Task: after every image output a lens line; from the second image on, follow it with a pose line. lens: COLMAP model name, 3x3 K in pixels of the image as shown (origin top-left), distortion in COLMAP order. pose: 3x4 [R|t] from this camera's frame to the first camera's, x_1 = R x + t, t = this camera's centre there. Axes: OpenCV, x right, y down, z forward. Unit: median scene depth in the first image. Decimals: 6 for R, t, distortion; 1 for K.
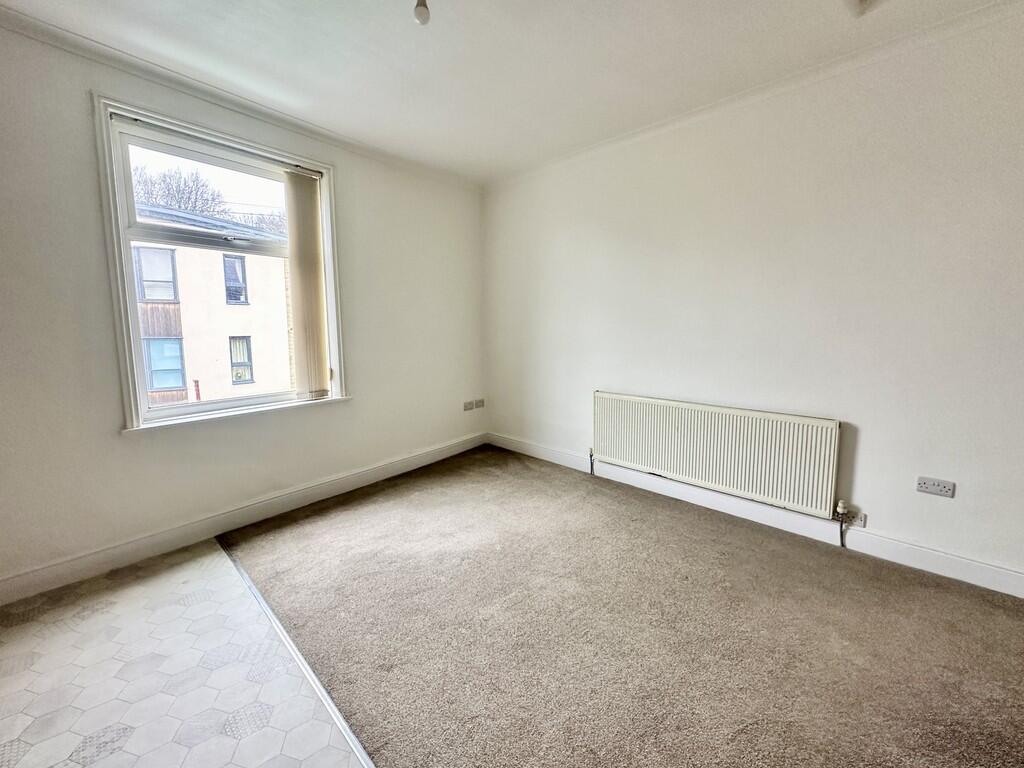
lens RADIAL K [[474.4, 0, 512.0], [0, 474.4, 384.0], [0, 0, 1]] dist [0.000044, 0.000353]
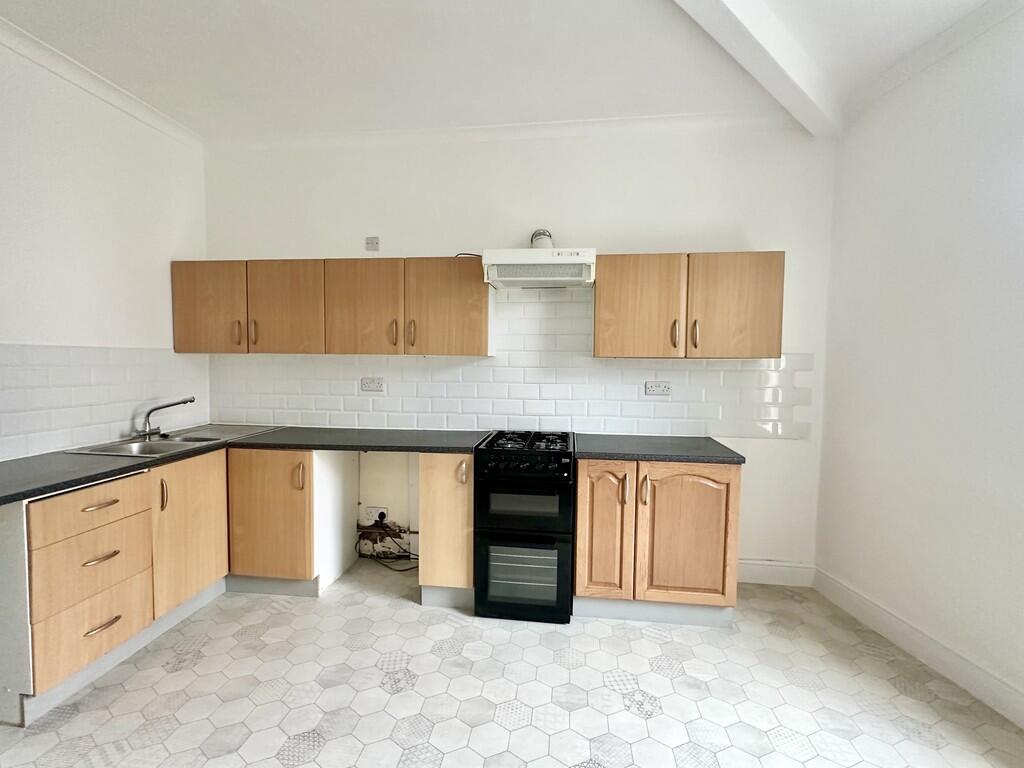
lens RADIAL K [[474.4, 0, 512.0], [0, 474.4, 384.0], [0, 0, 1]] dist [0.000044, 0.000353]
pose [[-0.747036, 0.033362, -0.663946, 0.137244], [-0.087109, 0.985216, 0.147516, -0.160424], [0.659052, 0.168035, -0.733086, 1.062412]]
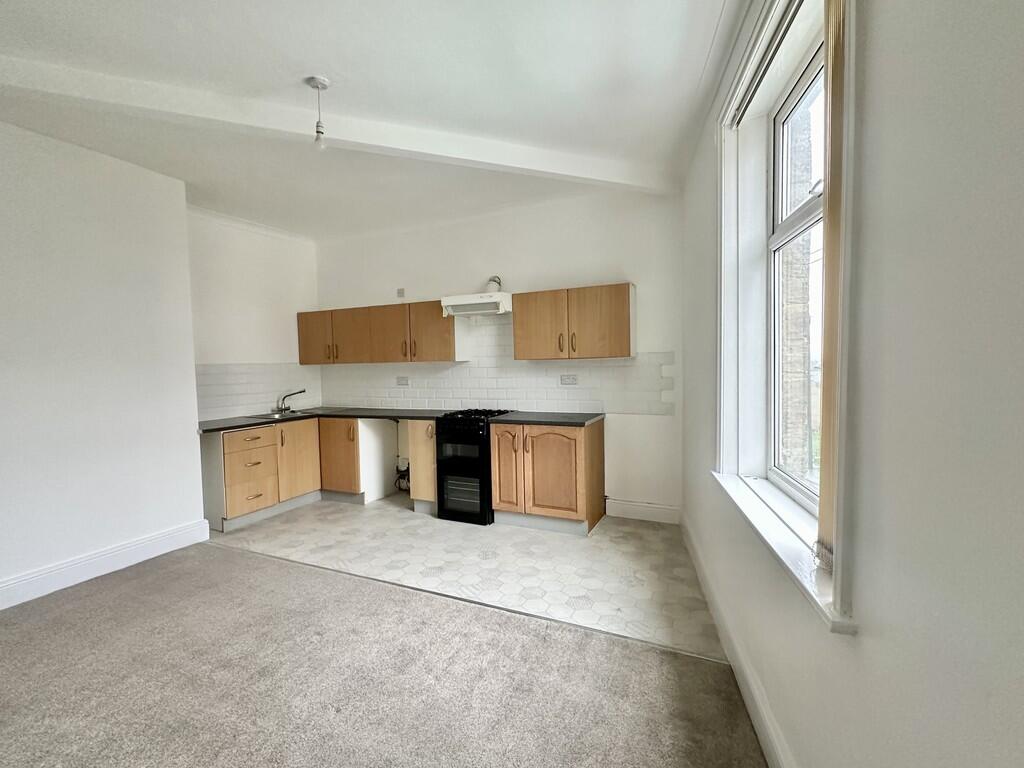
lens RADIAL K [[474.4, 0, 512.0], [0, 474.4, 384.0], [0, 0, 1]] dist [0.000044, 0.000353]
pose [[-0.918342, 0.044068, -0.393327, -0.085434], [-0.021315, 0.986833, 0.160331, -0.275175], [0.395214, 0.155623, -0.905311, 2.019675]]
